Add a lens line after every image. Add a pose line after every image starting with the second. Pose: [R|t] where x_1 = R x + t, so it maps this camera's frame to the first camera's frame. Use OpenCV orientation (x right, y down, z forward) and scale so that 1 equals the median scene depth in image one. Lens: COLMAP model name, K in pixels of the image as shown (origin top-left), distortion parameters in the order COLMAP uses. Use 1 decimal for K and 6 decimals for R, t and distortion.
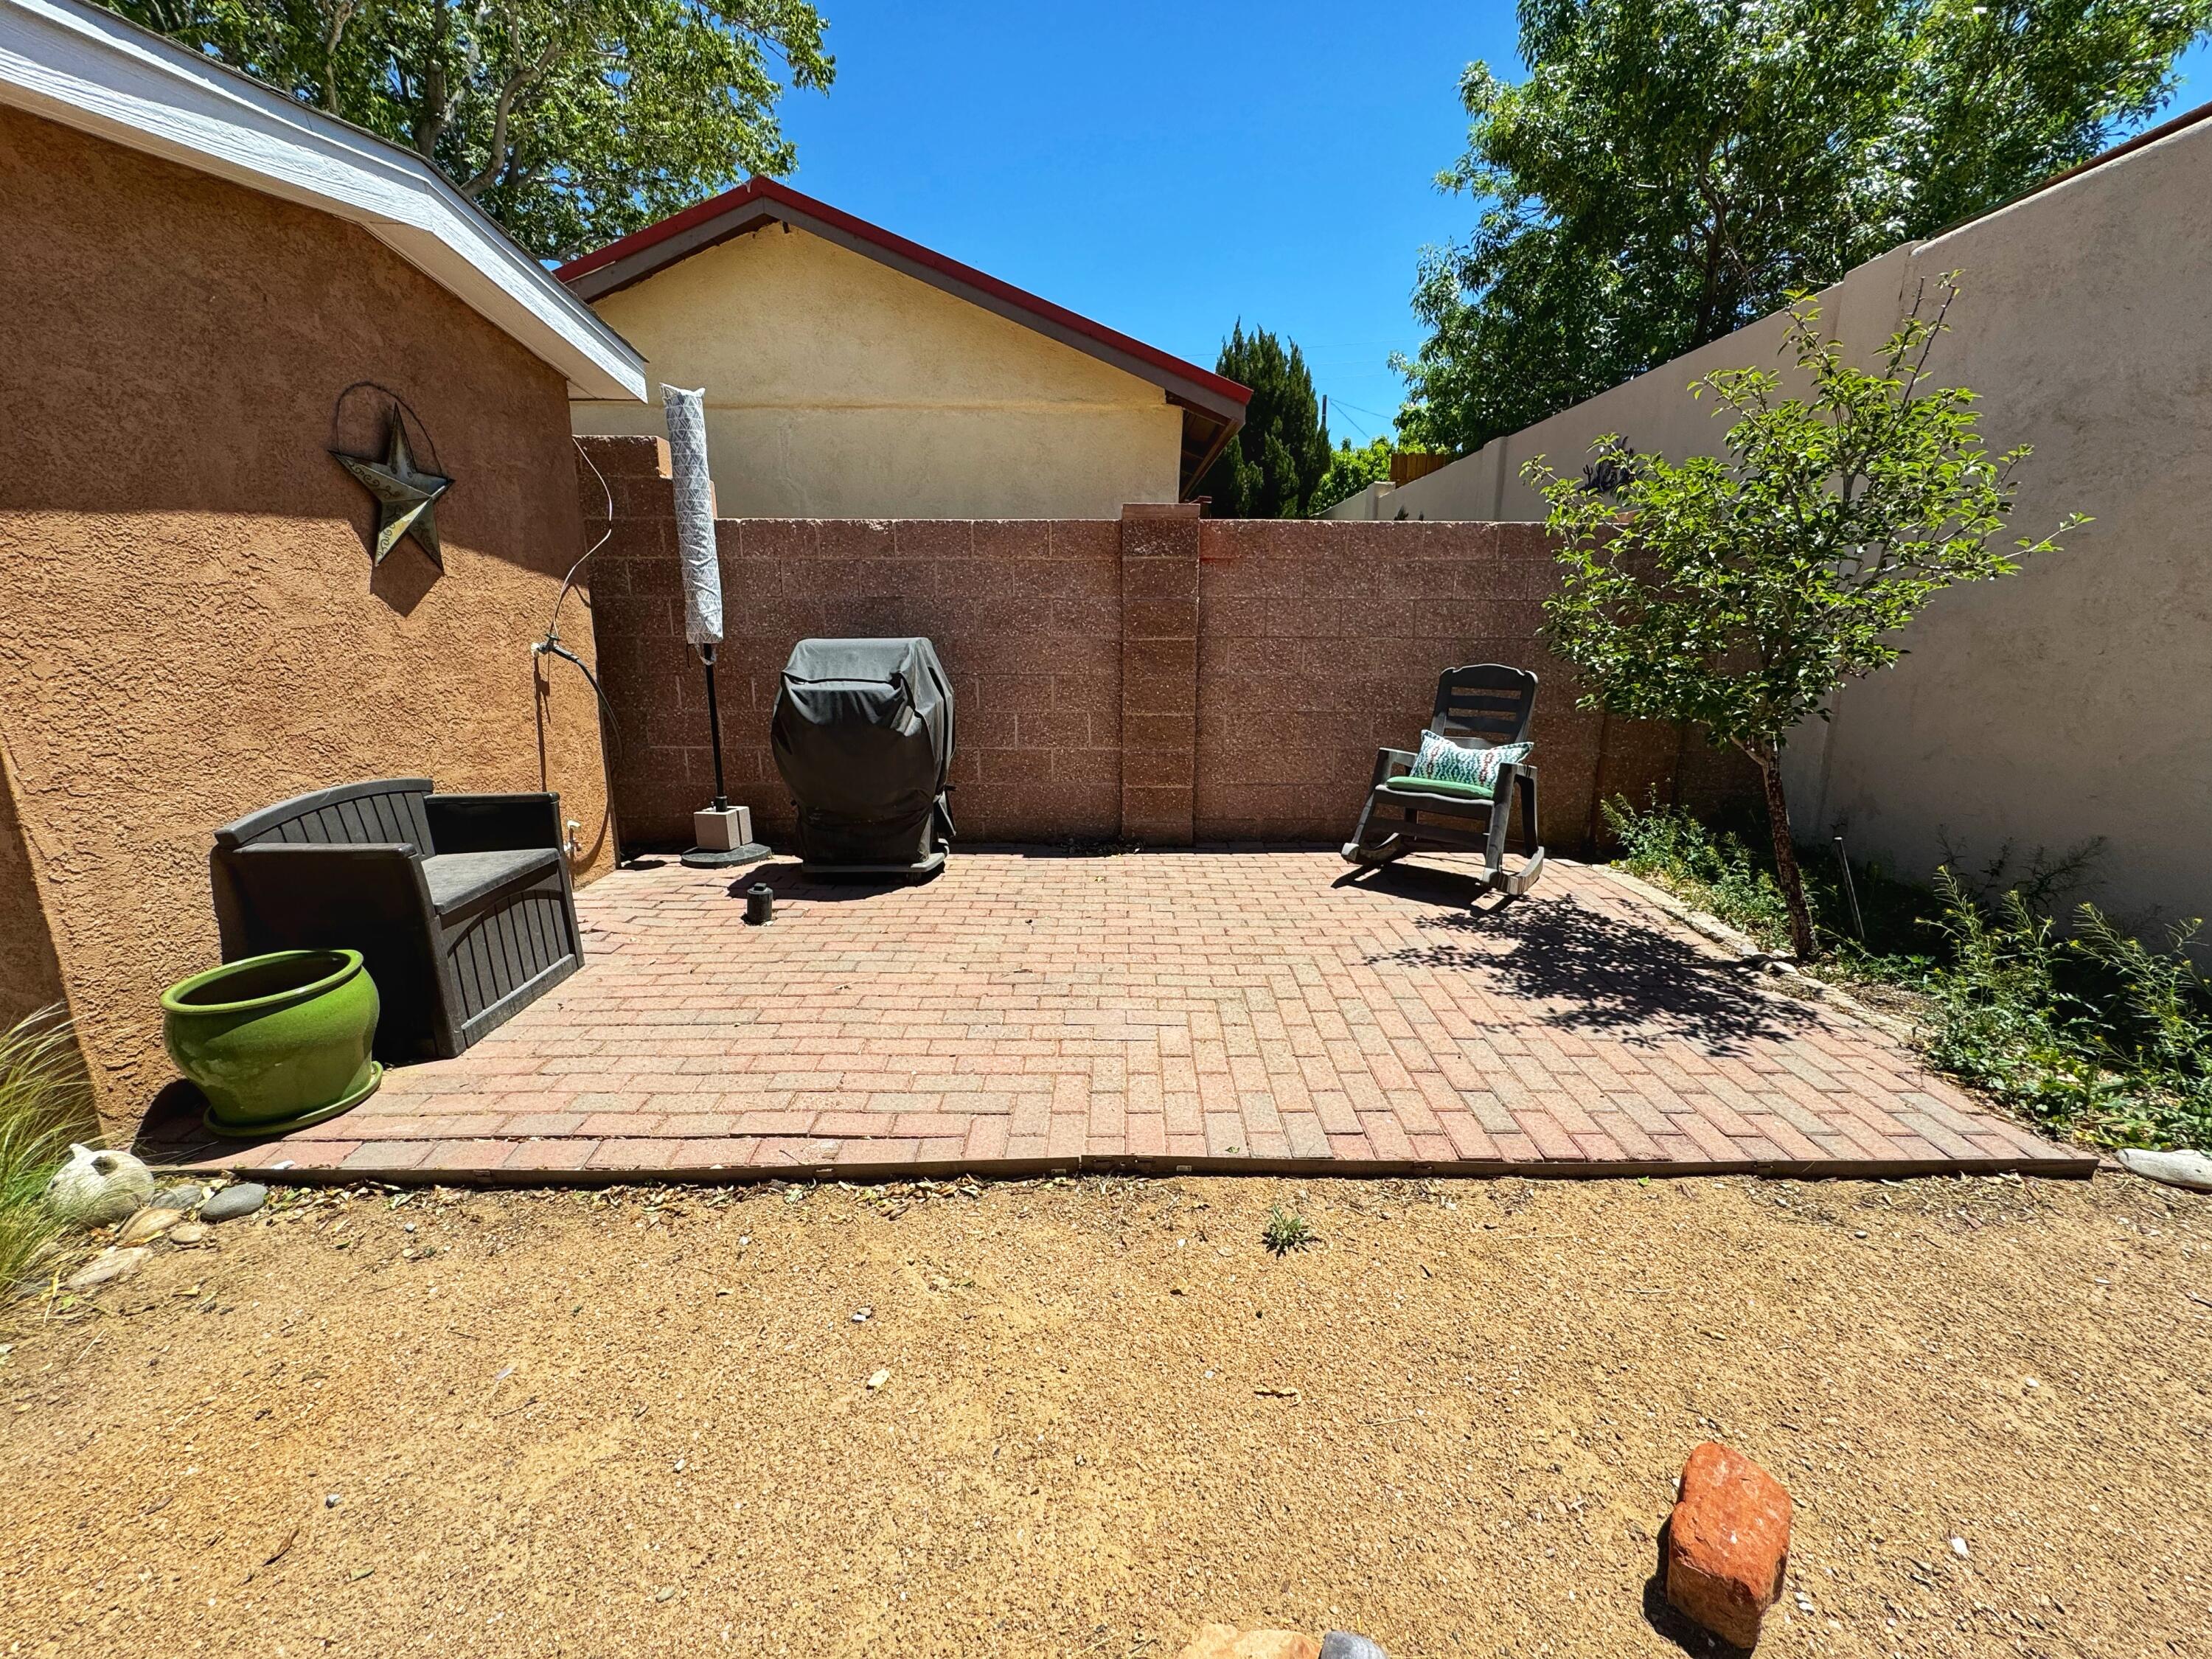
lens RADIAL K [[887.3, 0, 1106.8], [0, 887.3, 820.7], [0, 0, 1]] dist [-0.001196, 0.000285]
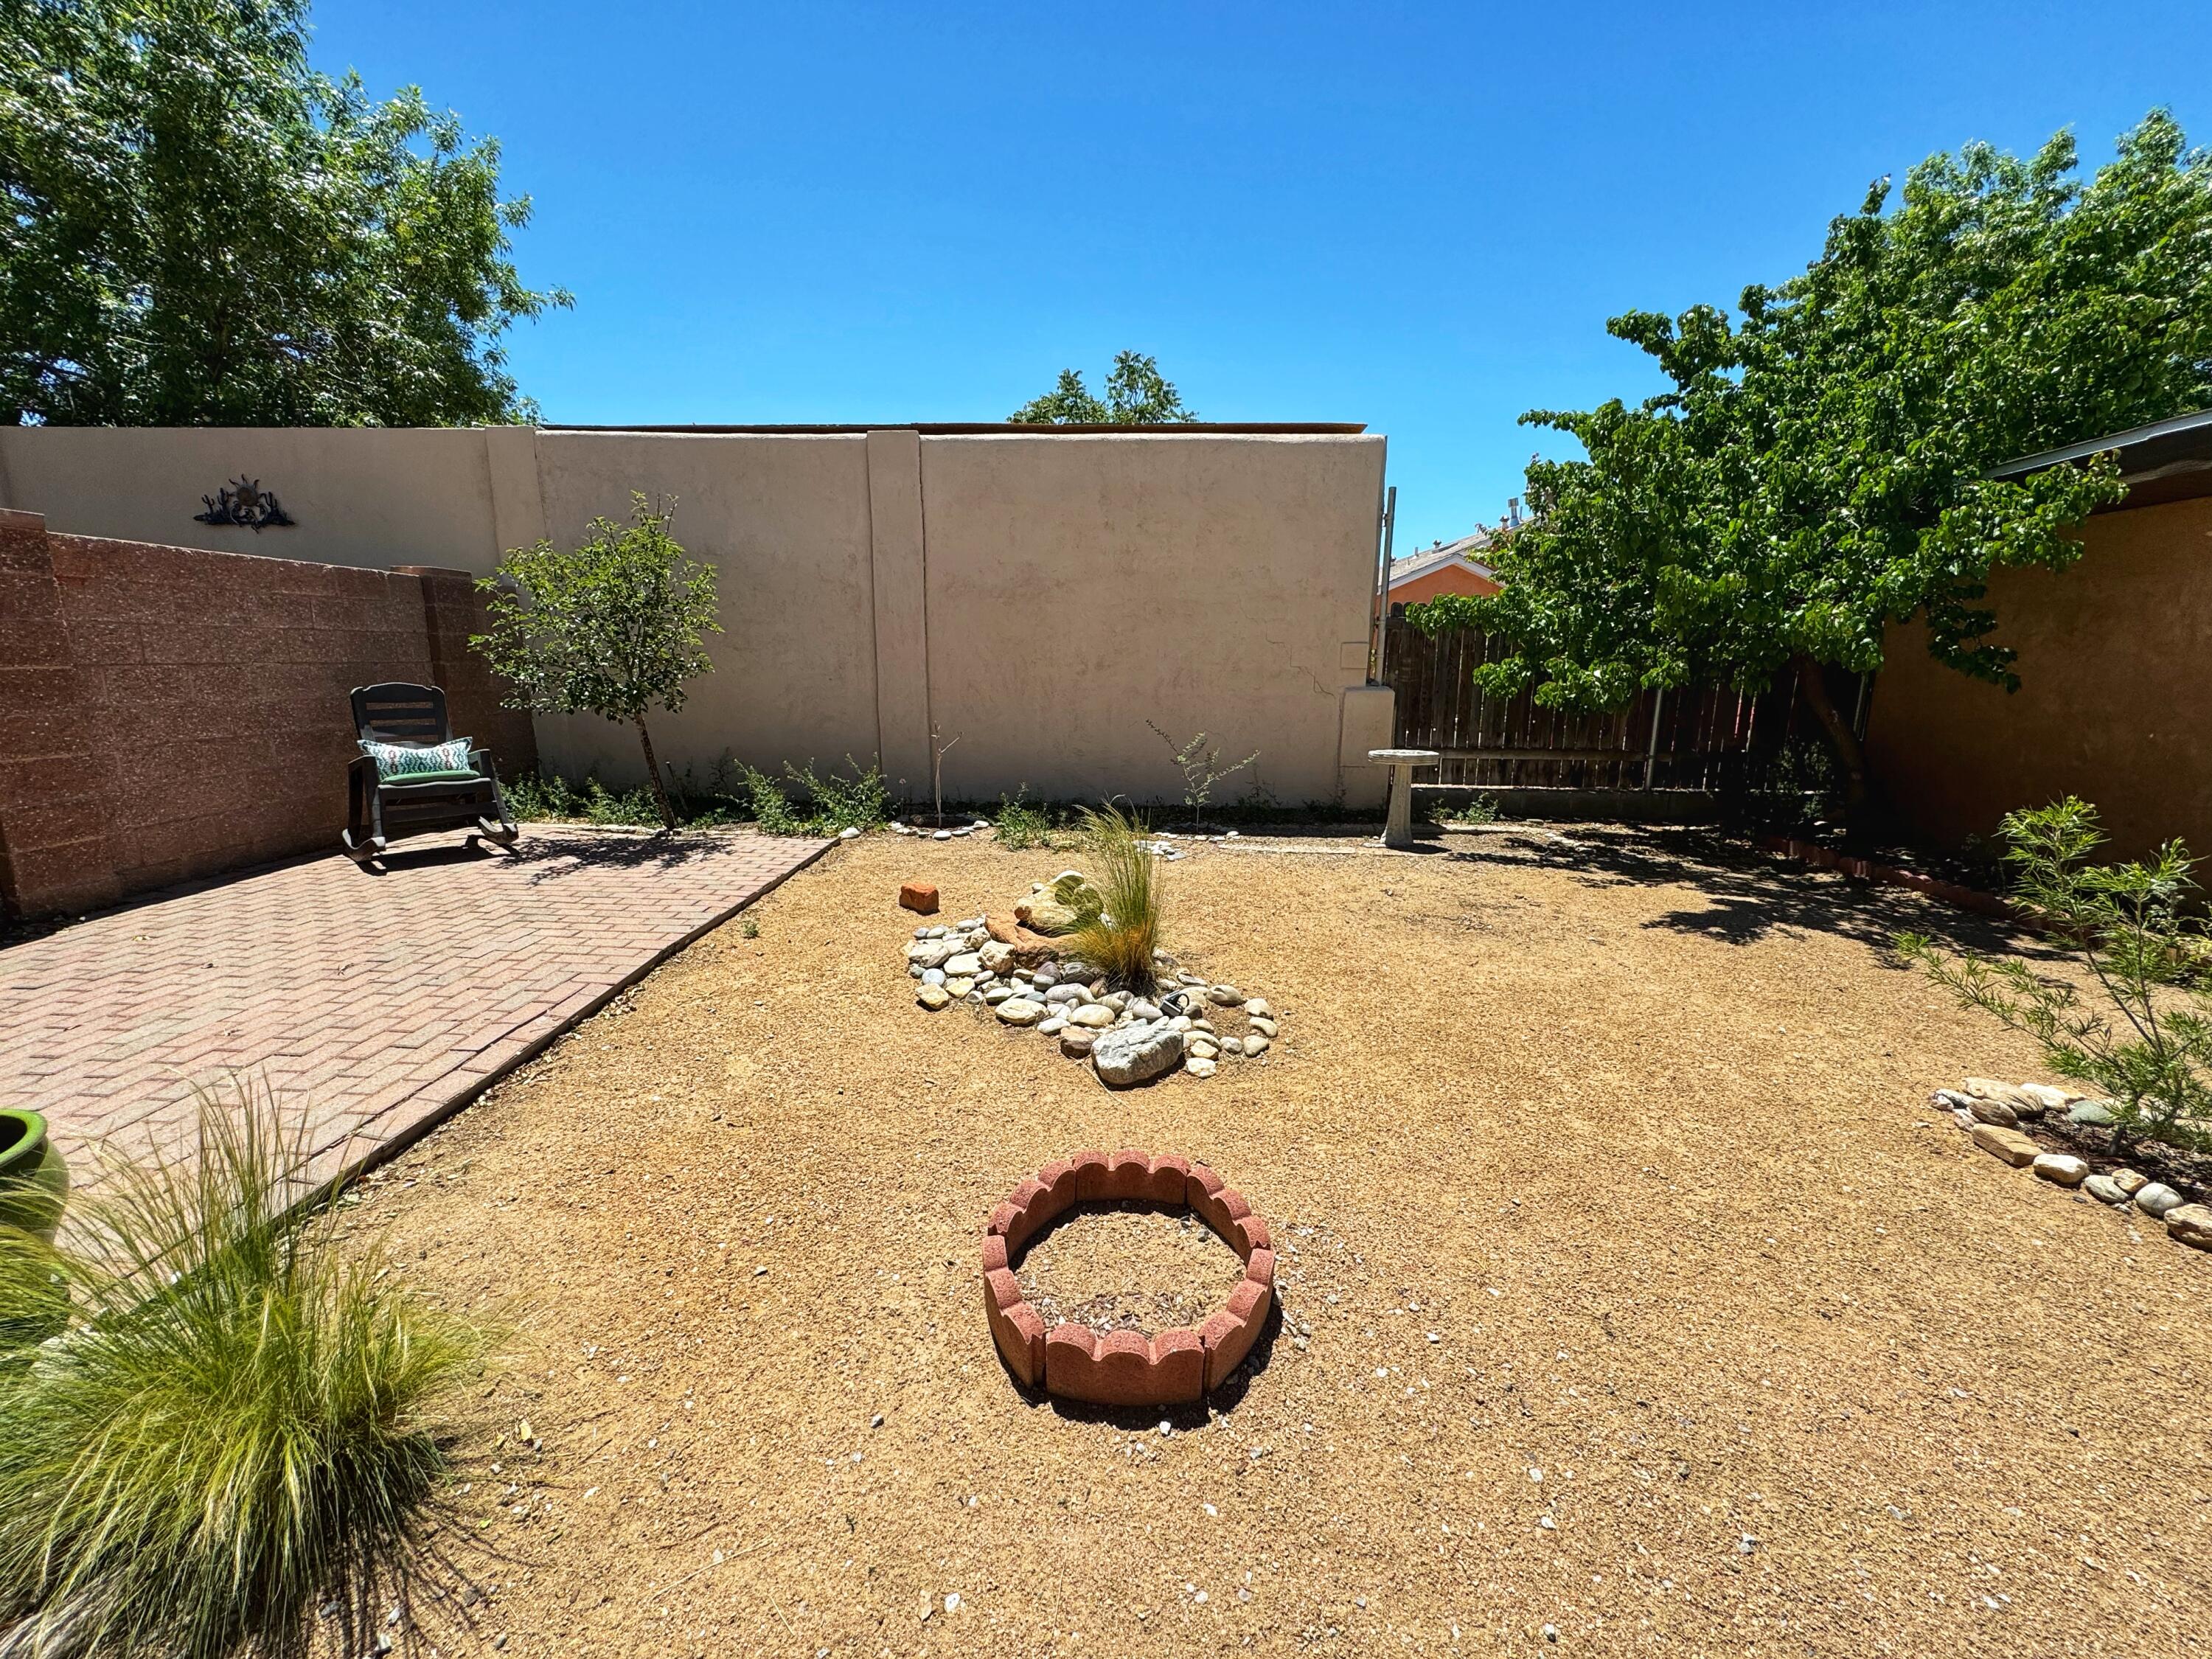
lens RADIAL K [[887.3, 0, 1101.6], [0, 887.3, 827.0], [0, 0, 1]] dist [-0.001196, 0.000285]
pose [[0.025329, -0.194586, 0.980558, -0.807055], [0.205497, 0.960939, 0.185385, -0.007487], [-0.978330, 0.196807, 0.064326, -0.020409]]
